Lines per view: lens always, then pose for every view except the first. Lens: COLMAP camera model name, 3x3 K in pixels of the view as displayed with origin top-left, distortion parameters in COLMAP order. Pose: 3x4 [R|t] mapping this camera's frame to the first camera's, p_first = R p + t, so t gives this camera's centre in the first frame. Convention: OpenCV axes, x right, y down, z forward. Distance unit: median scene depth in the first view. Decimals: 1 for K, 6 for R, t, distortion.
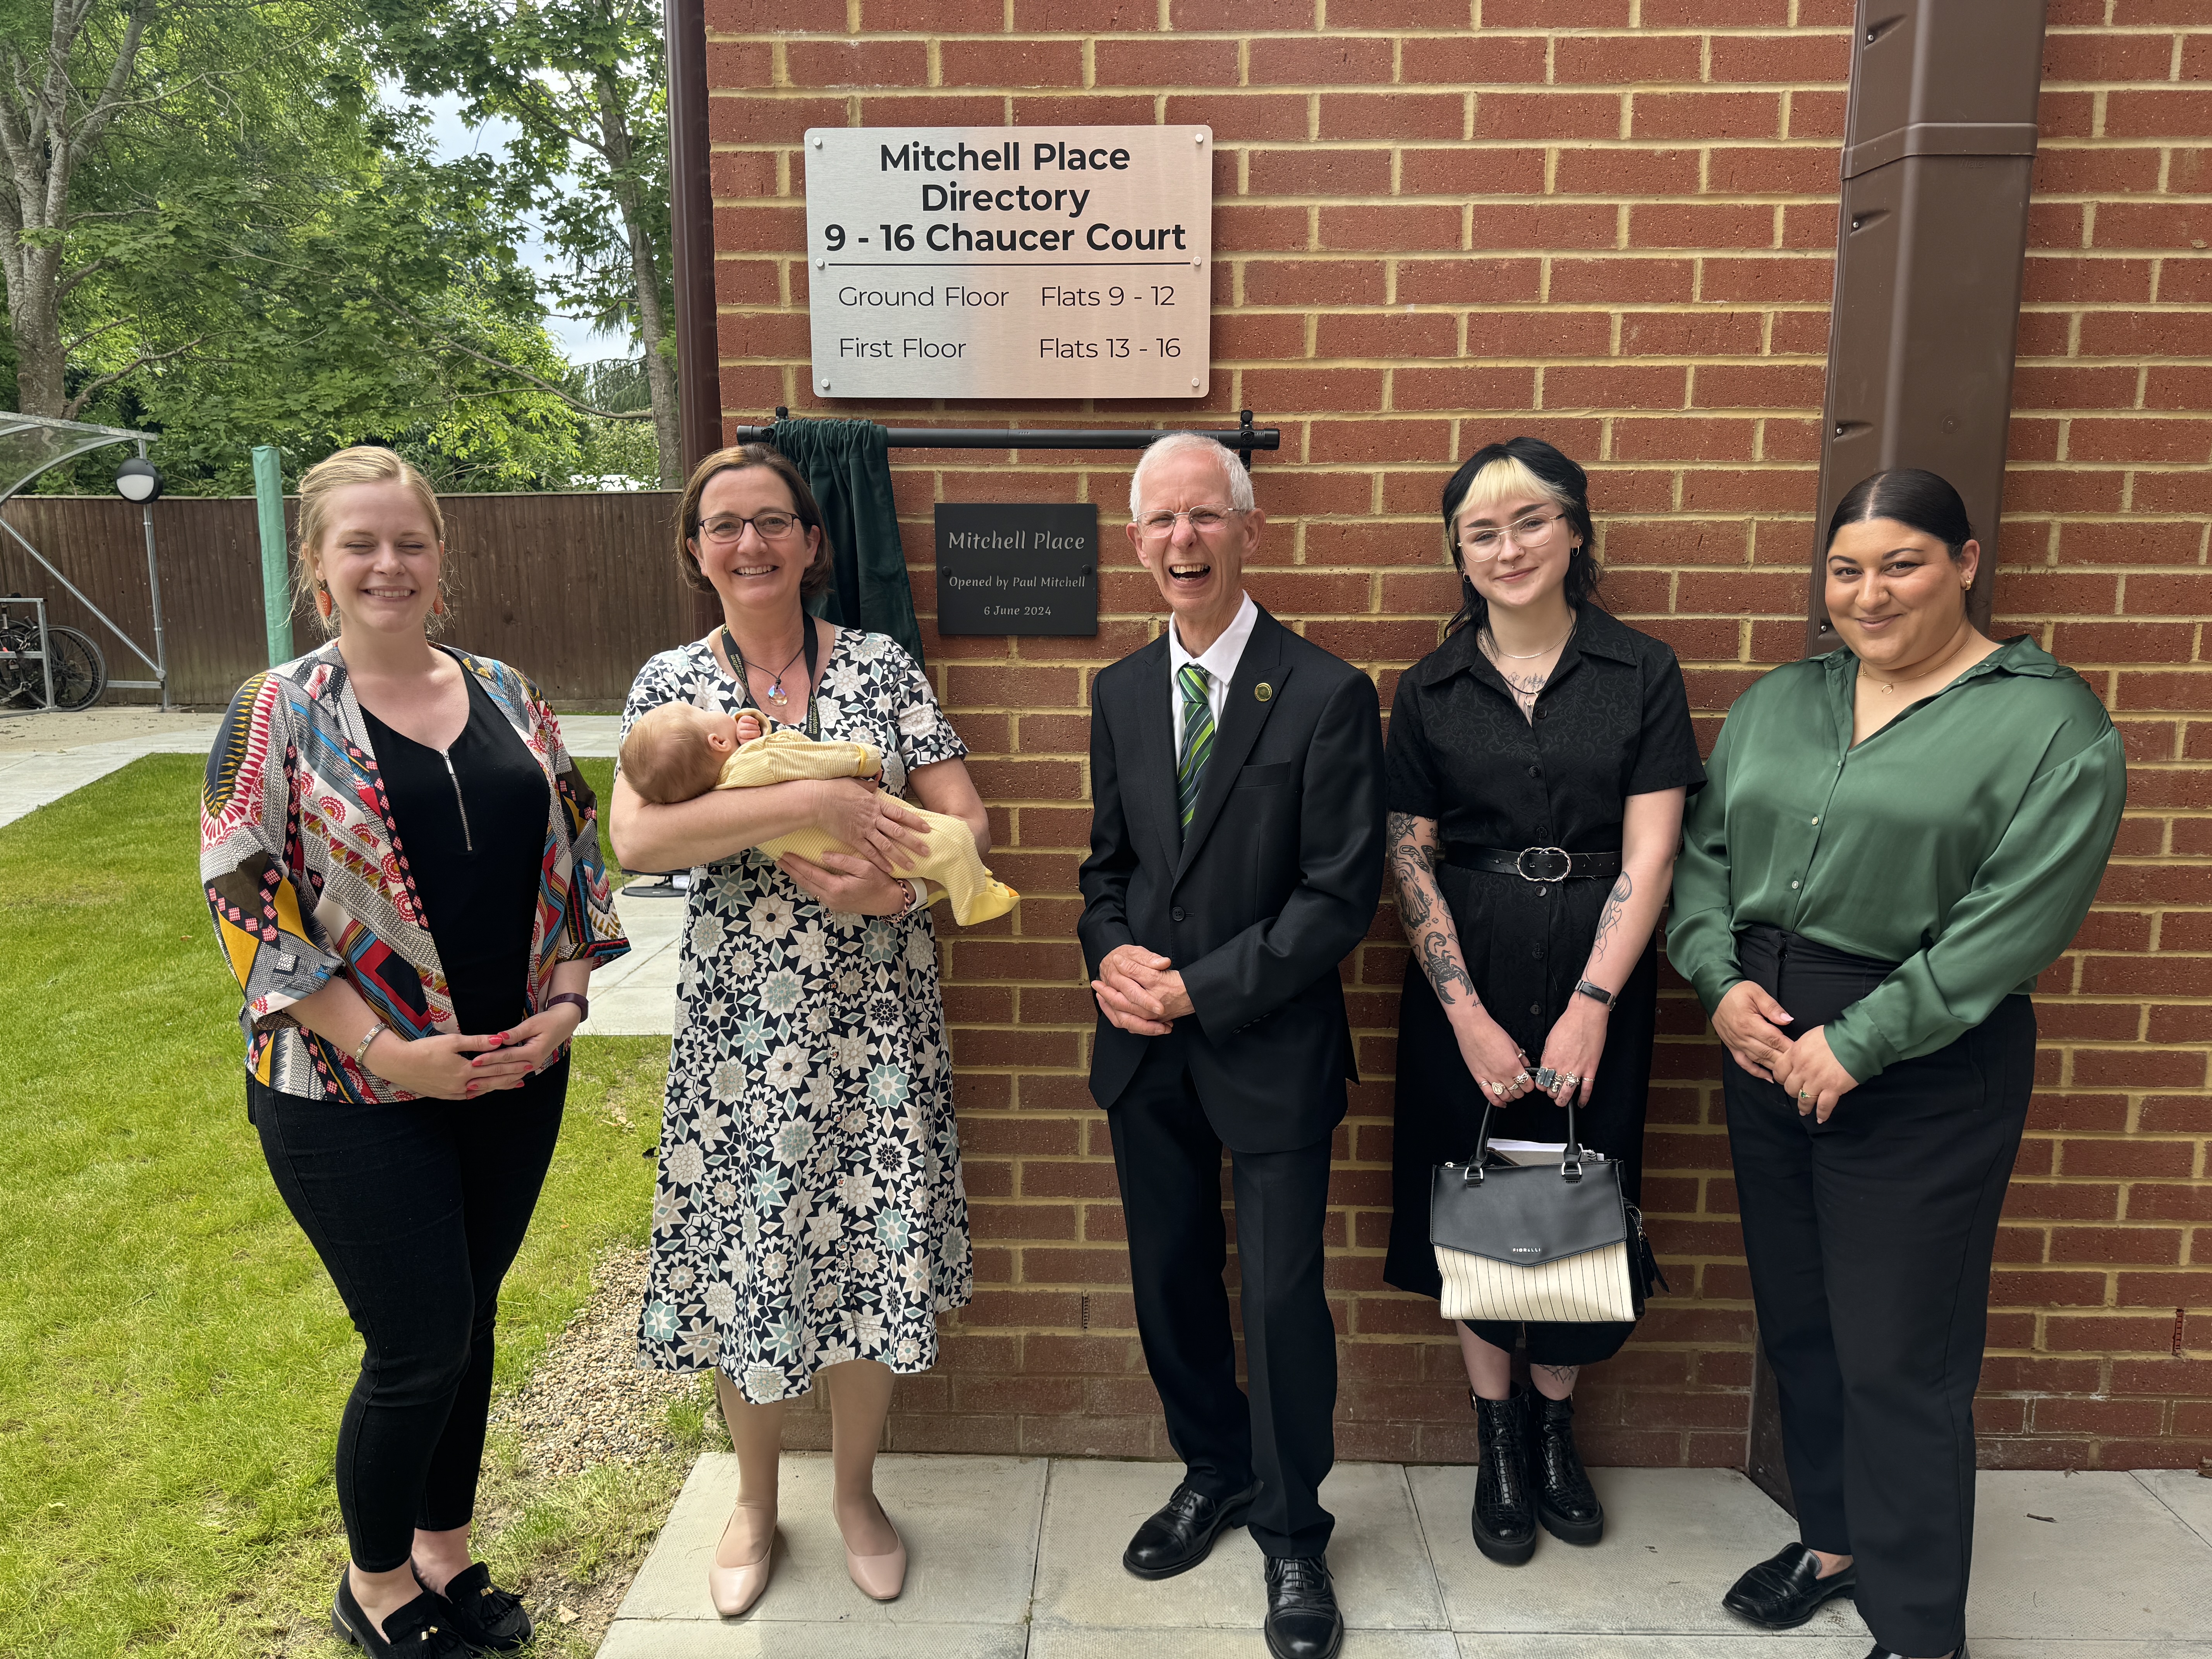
lens RADIAL K [[1560.0, 0, 1108.3], [0, 1560.0, 837.9], [0, 0, 1]] dist [0.041184, -0.057531]
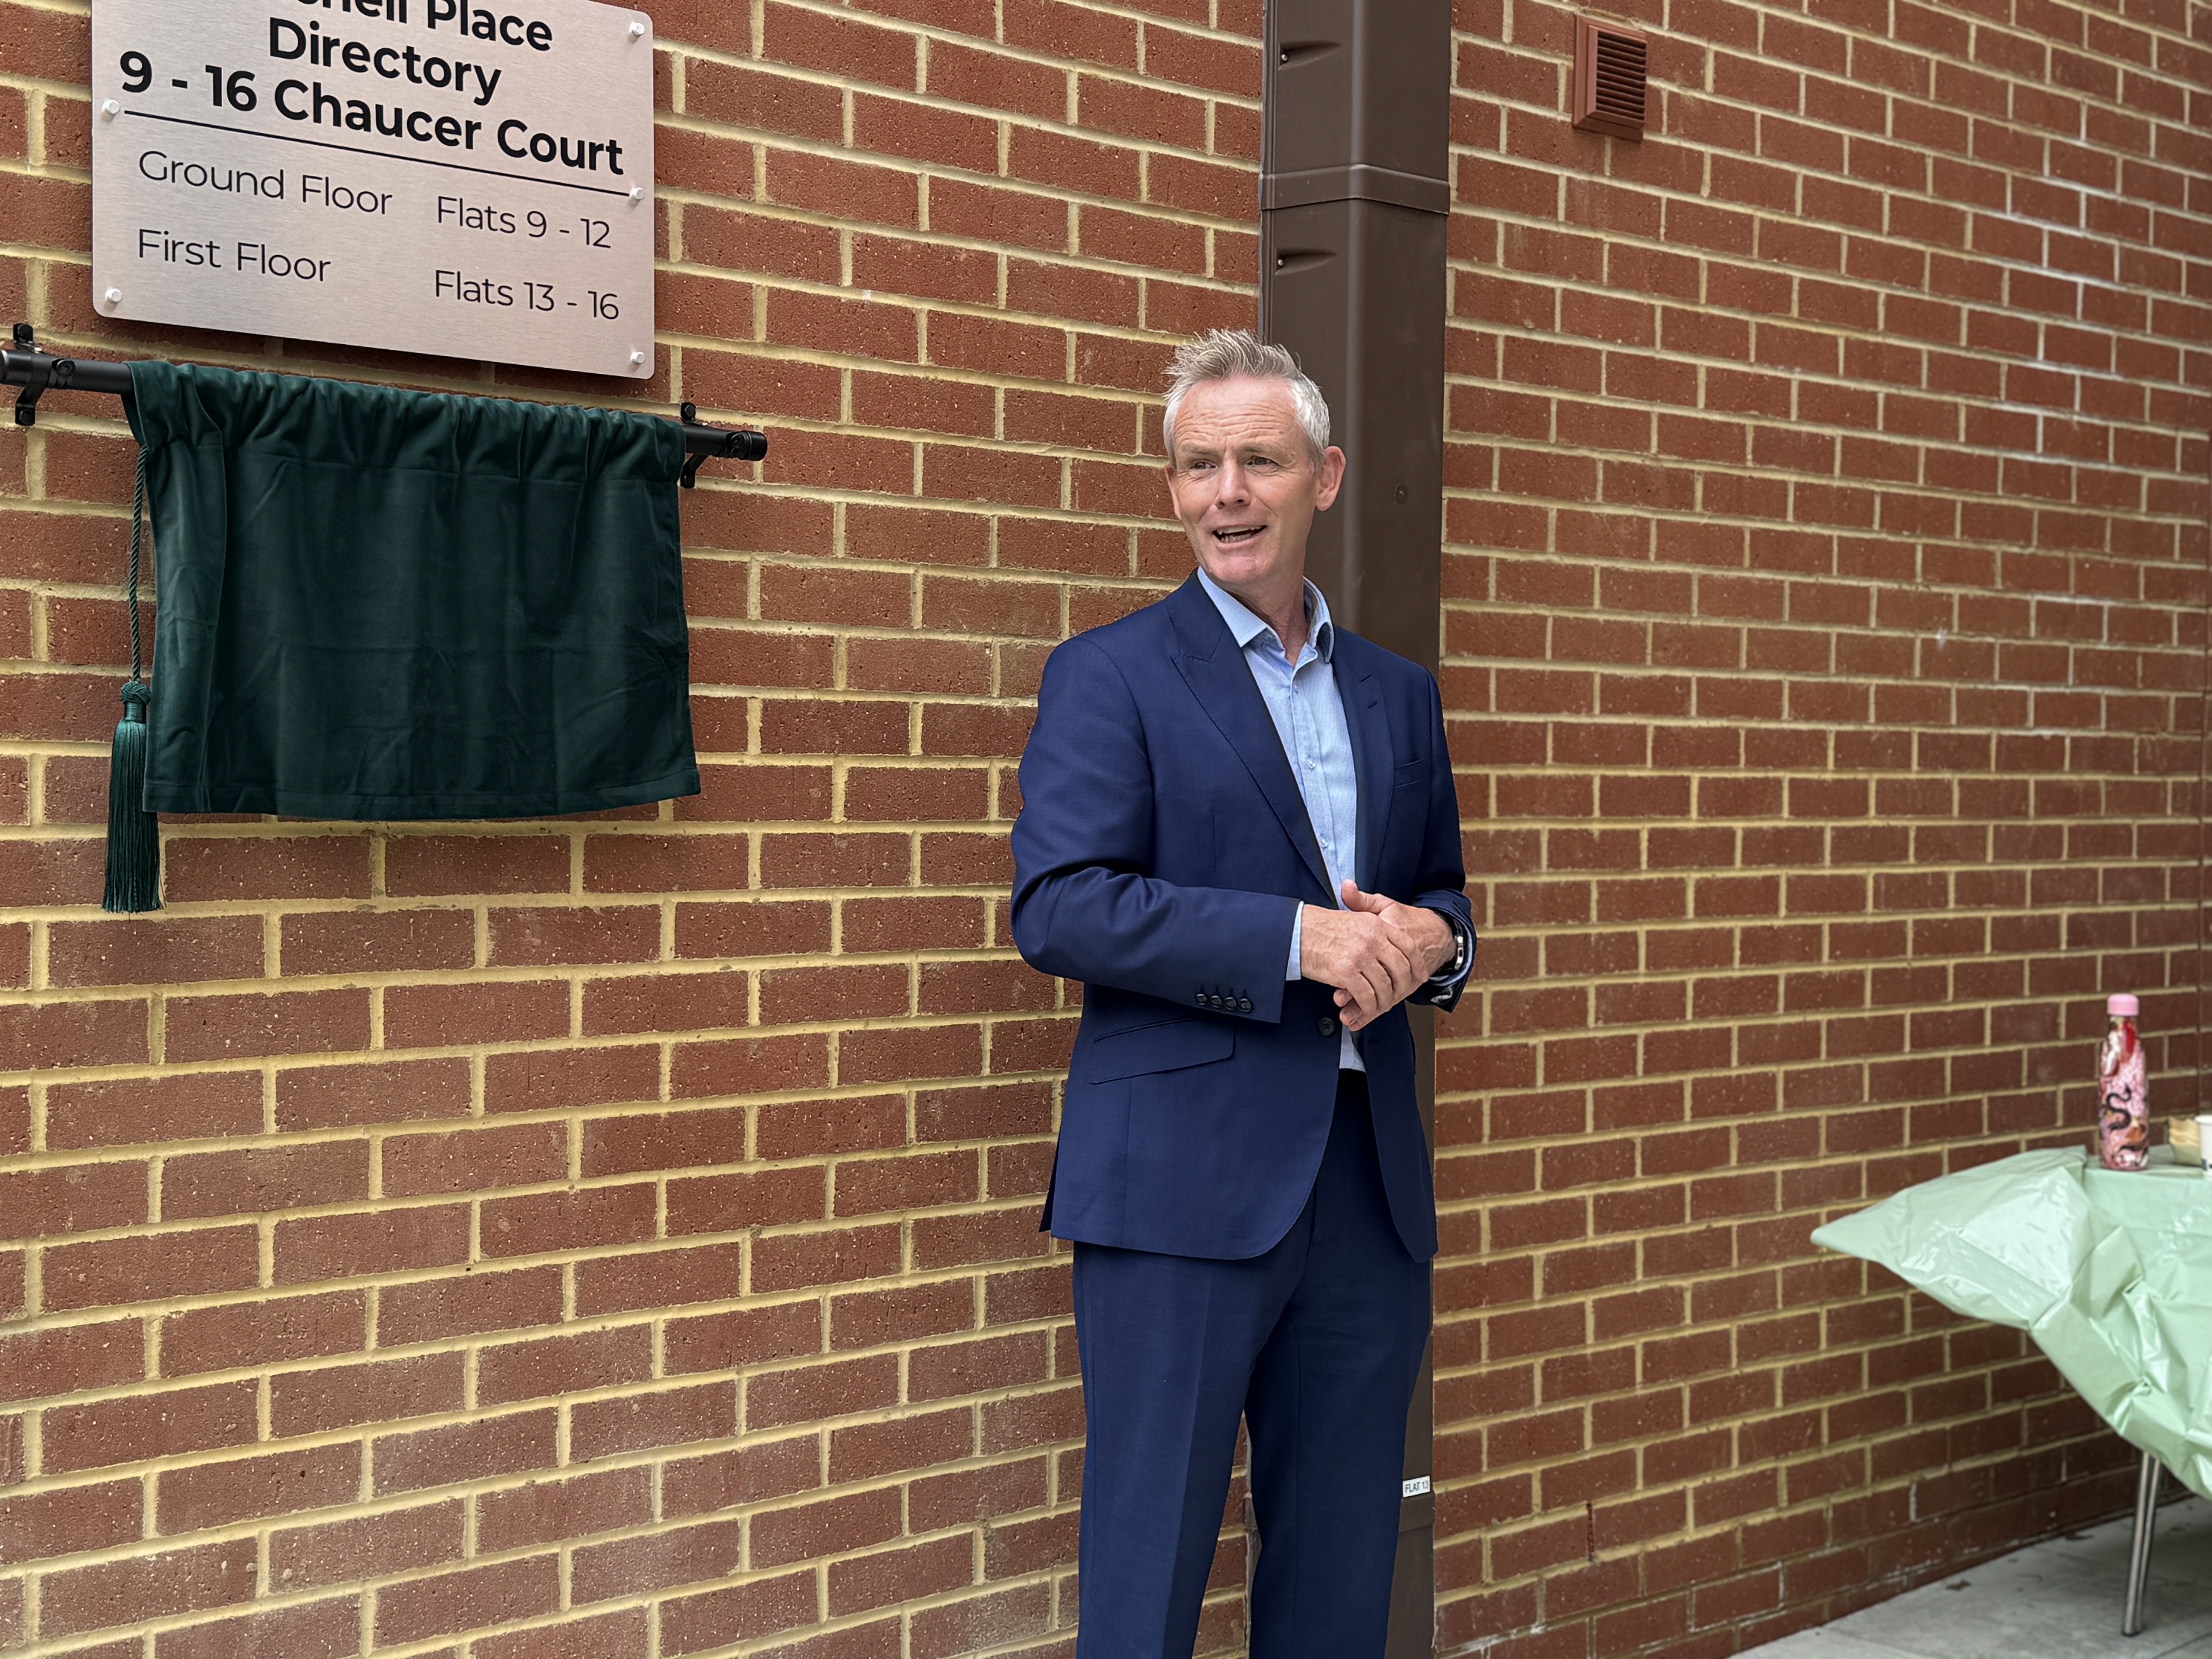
lens RADIAL K [[2951.7, 0, 1103.5], [0, 2951.7, 814.8], [0, 0, 1]] dist [0.194588, -0.382588]
pose [[0.725128, -0.006848, 0.688580, -0.721344], [0.106287, 0.989081, -0.102092, 0.069805], [-0.680362, 0.147217, 0.717938, -0.071277]]
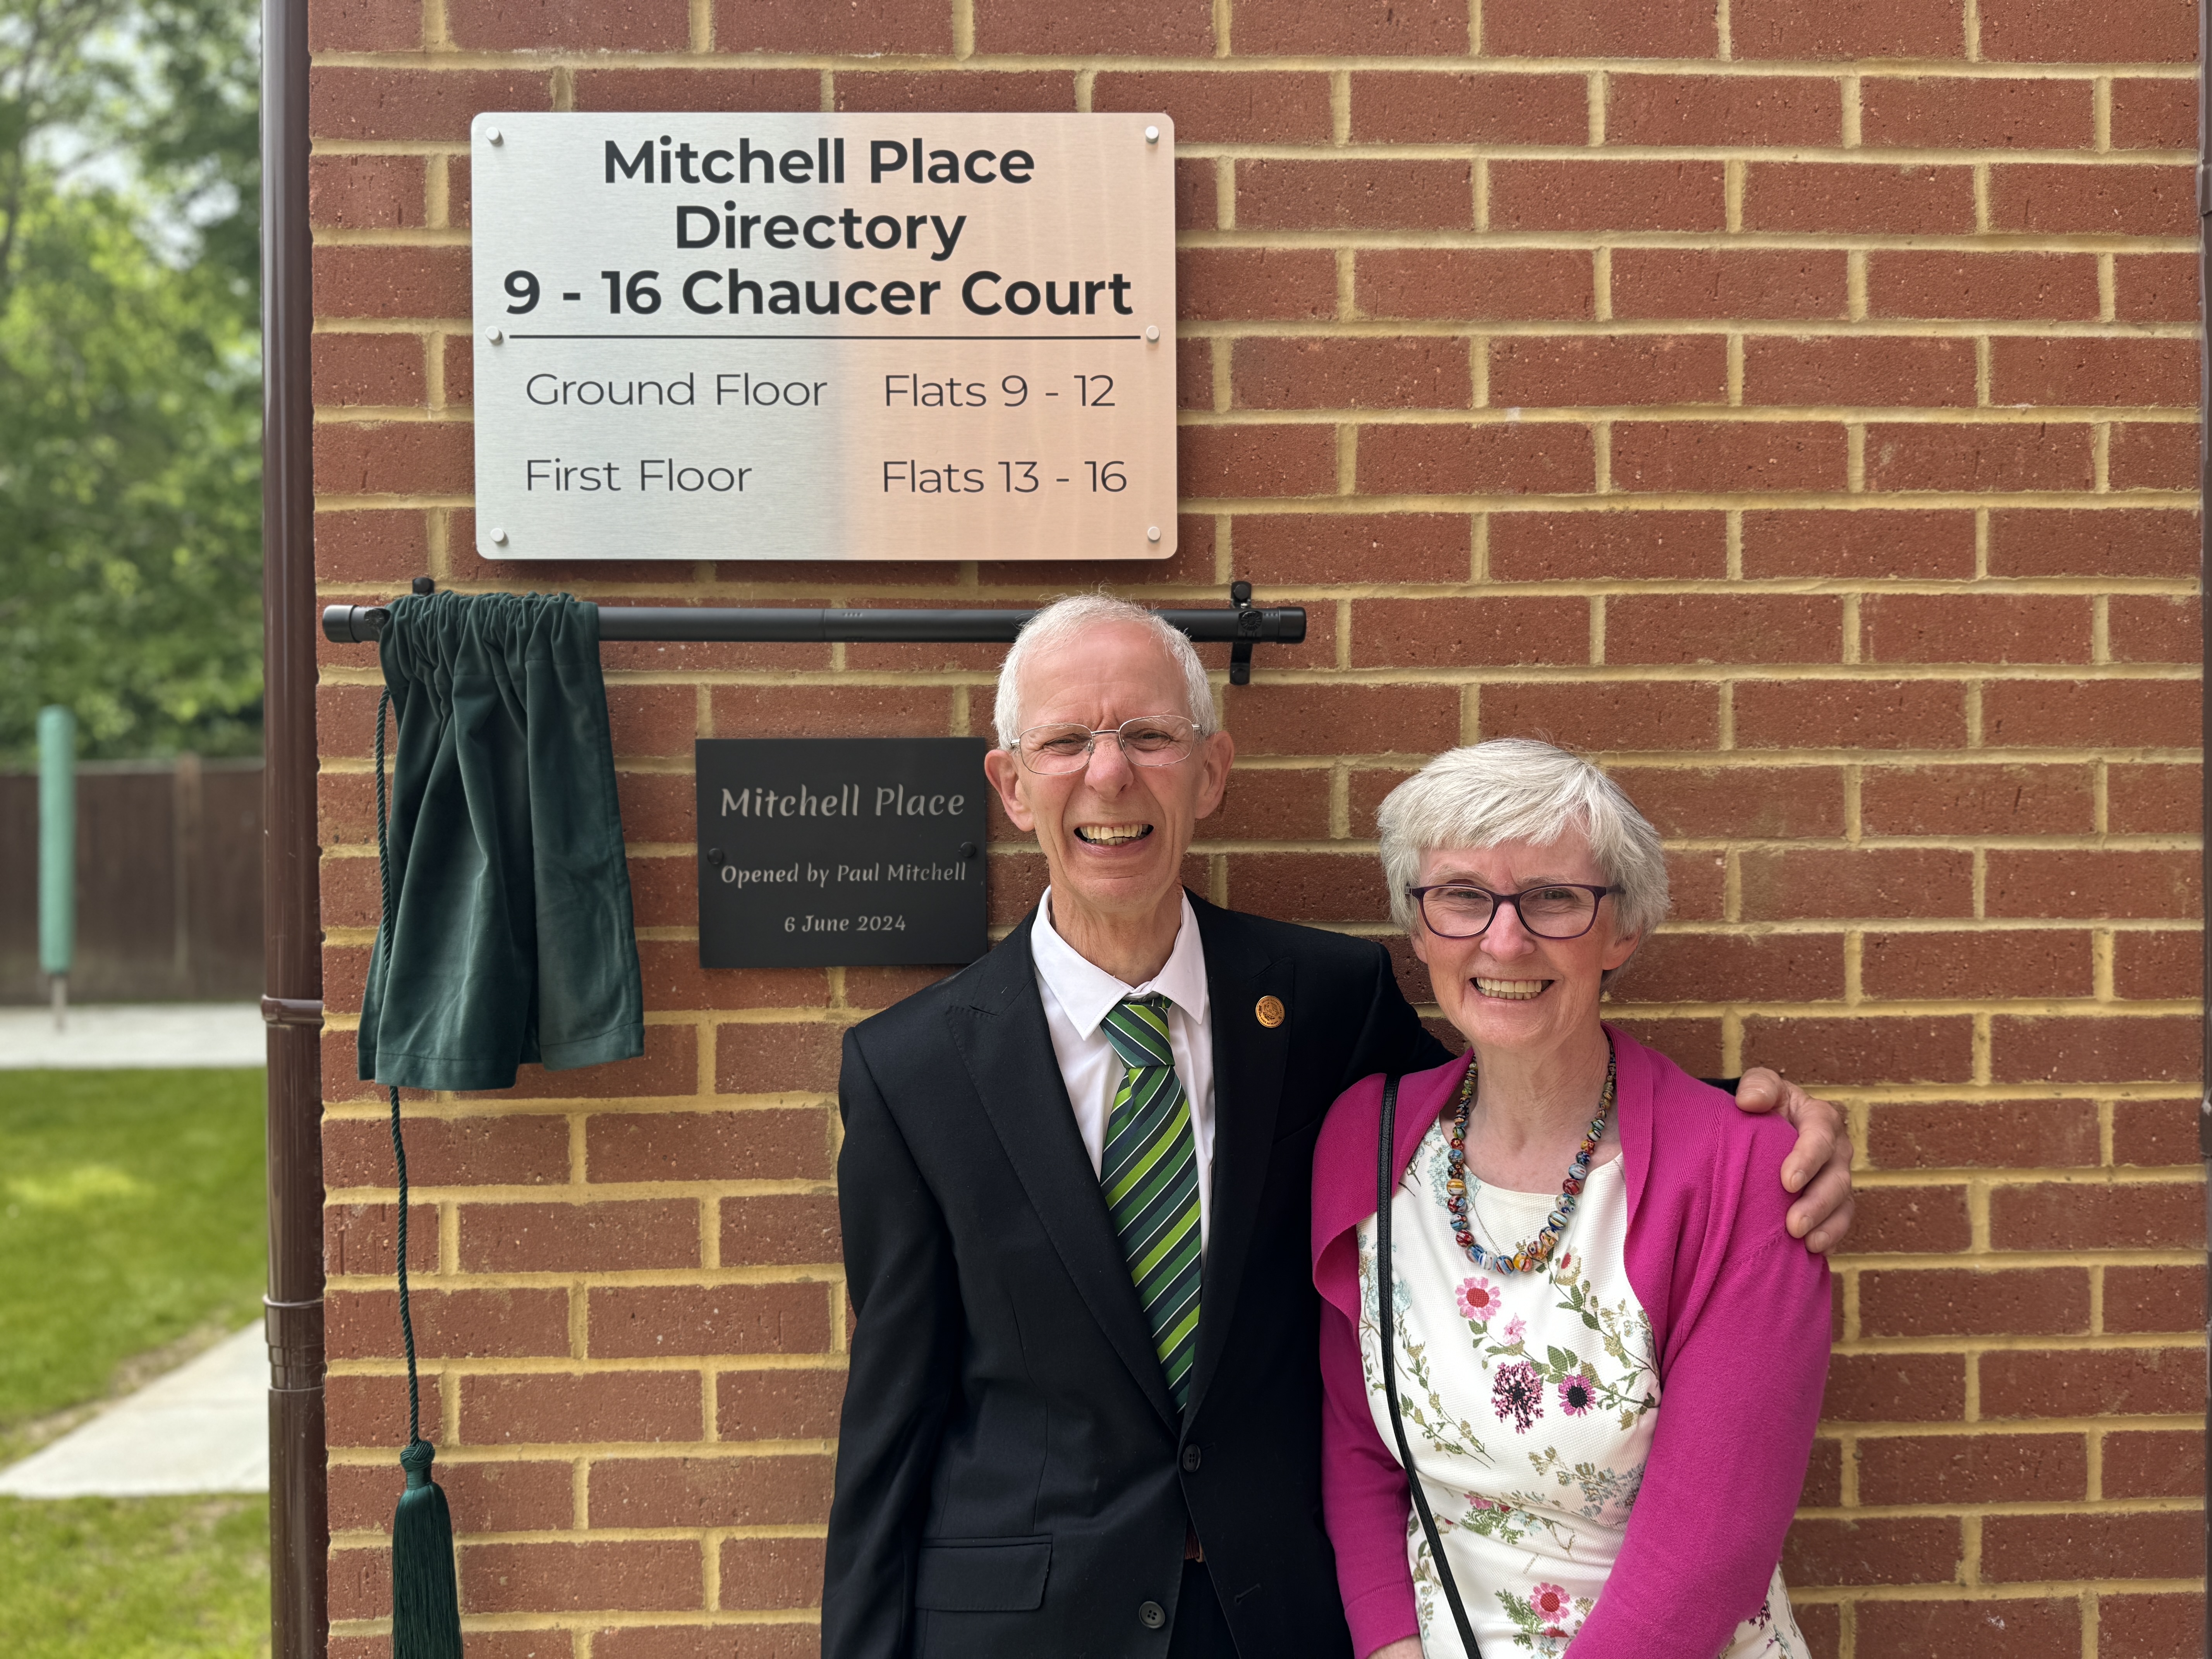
lens RADIAL K [[1547.3, 0, 1088.7], [0, 1547.3, 832.7], [0, 0, 1]] dist [0.016419, -0.029138]
pose [[0.998352, -0.011055, 0.056316, -0.001399], [0.019941, 0.986953, -0.159768, -0.093401], [-0.053815, 0.160627, 0.985547, 0.463965]]
